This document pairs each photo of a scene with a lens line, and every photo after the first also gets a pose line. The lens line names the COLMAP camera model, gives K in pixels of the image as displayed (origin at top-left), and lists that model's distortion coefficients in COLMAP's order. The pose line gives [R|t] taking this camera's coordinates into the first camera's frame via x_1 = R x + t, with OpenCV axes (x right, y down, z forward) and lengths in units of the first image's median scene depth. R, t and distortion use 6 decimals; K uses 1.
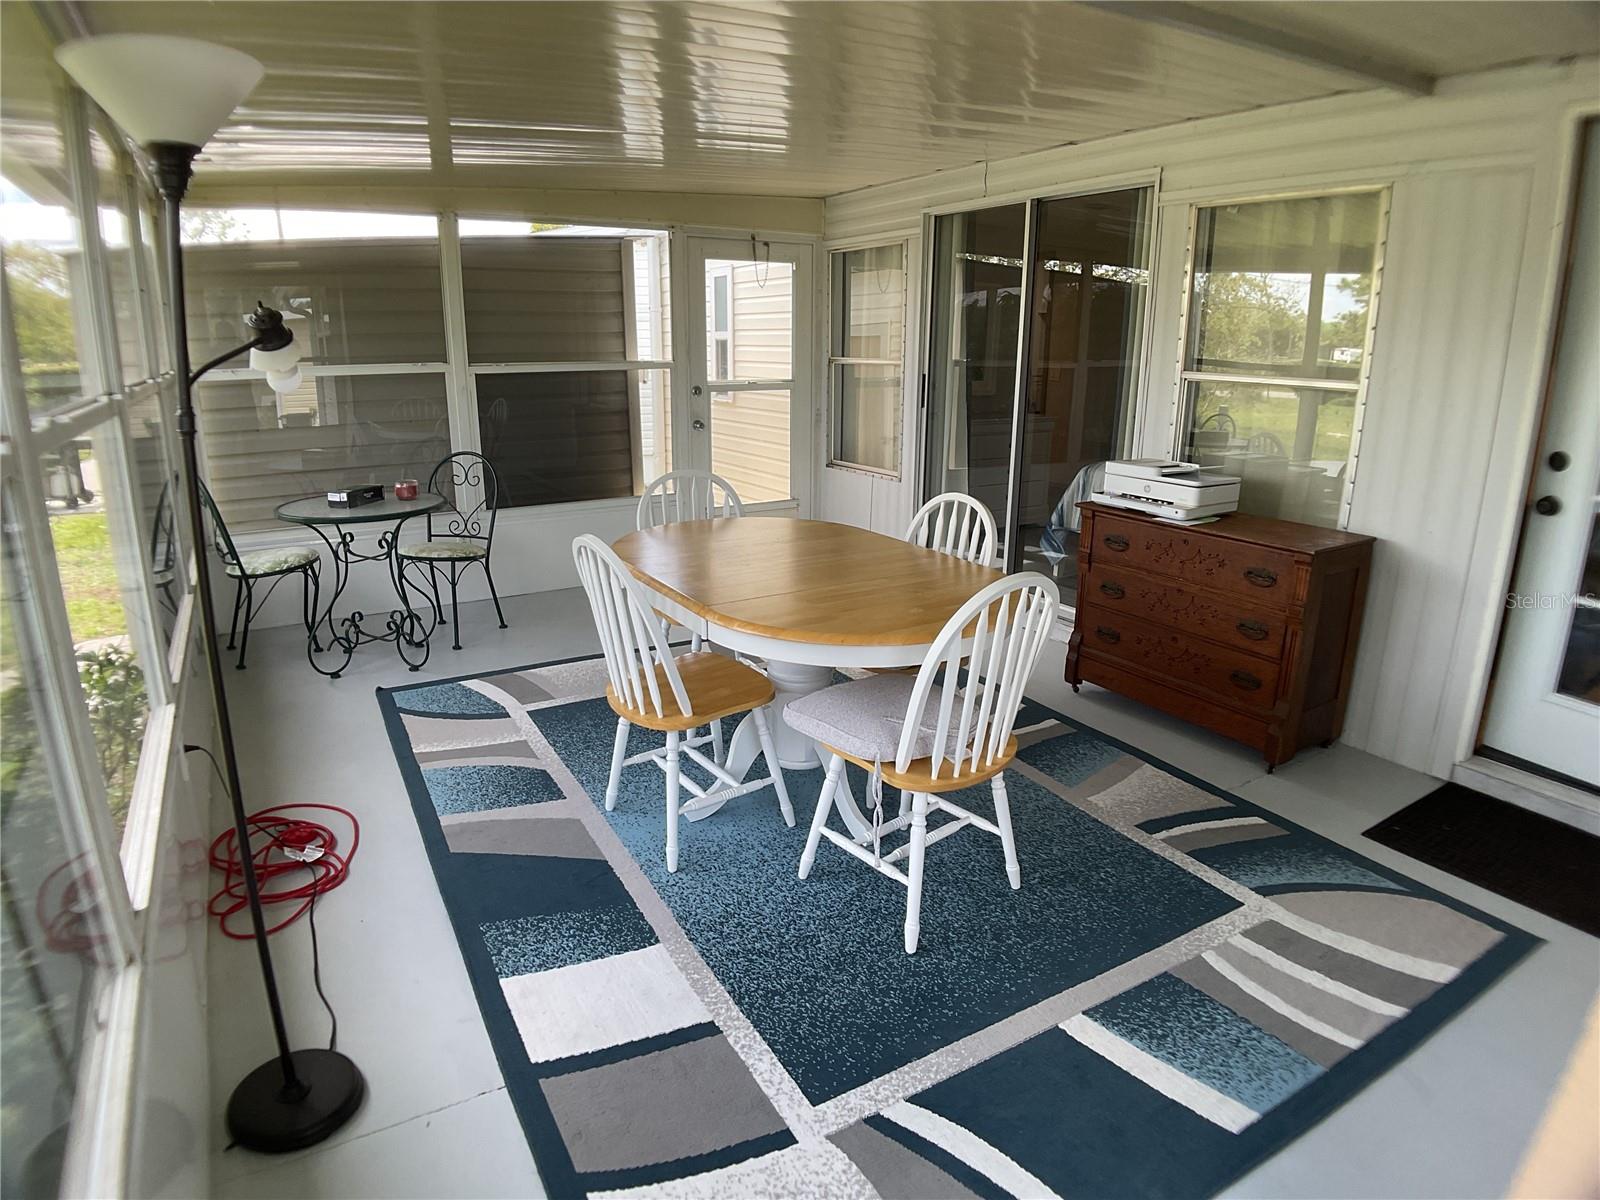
lens RADIAL K [[919.9, 0, 798.5], [0, 919.9, 602.1], [0, 0, 1]] dist [-0.074226, -0.010346]
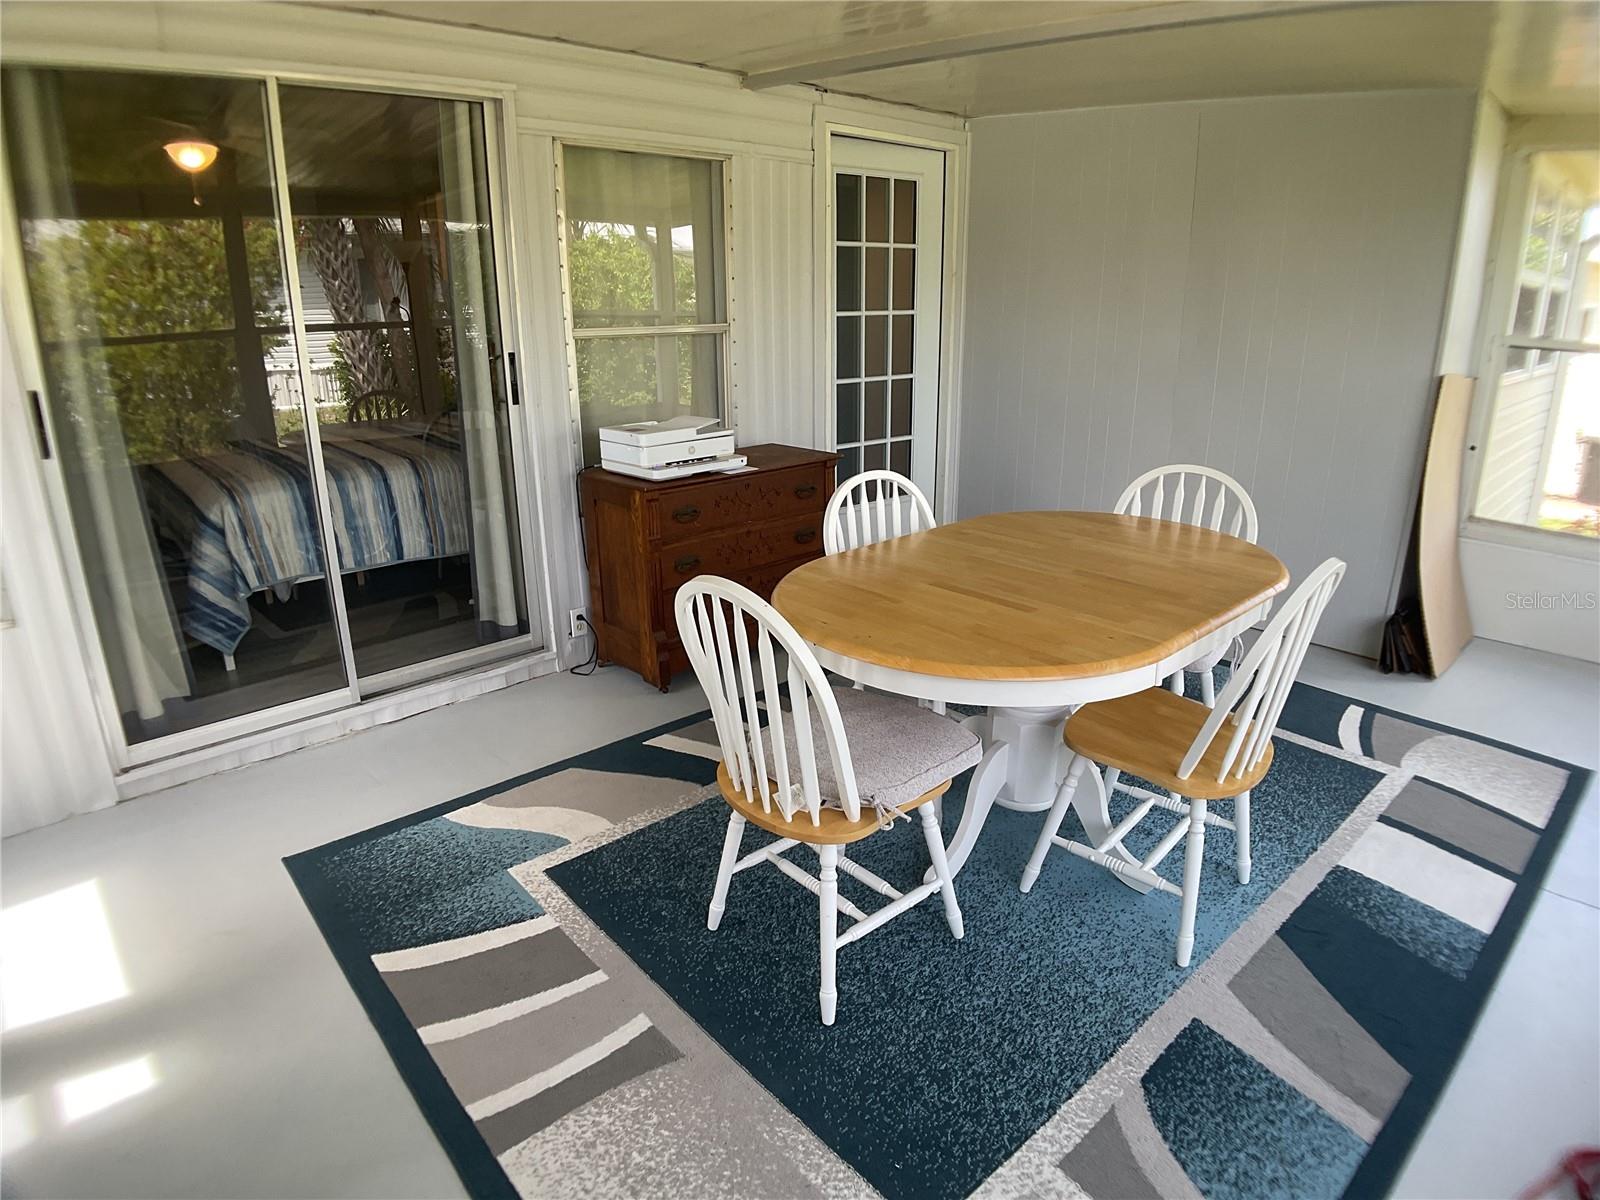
lens RADIAL K [[919.9, 0, 799.6], [0, 919.9, 589.7], [0, 0, 1]] dist [-0.074226, -0.010346]
pose [[-0.205051, -0.308822, 0.928753, -0.553180], [0.275167, 0.892454, 0.357504, -0.291314], [-0.939275, 0.328869, -0.098021, 0.978355]]
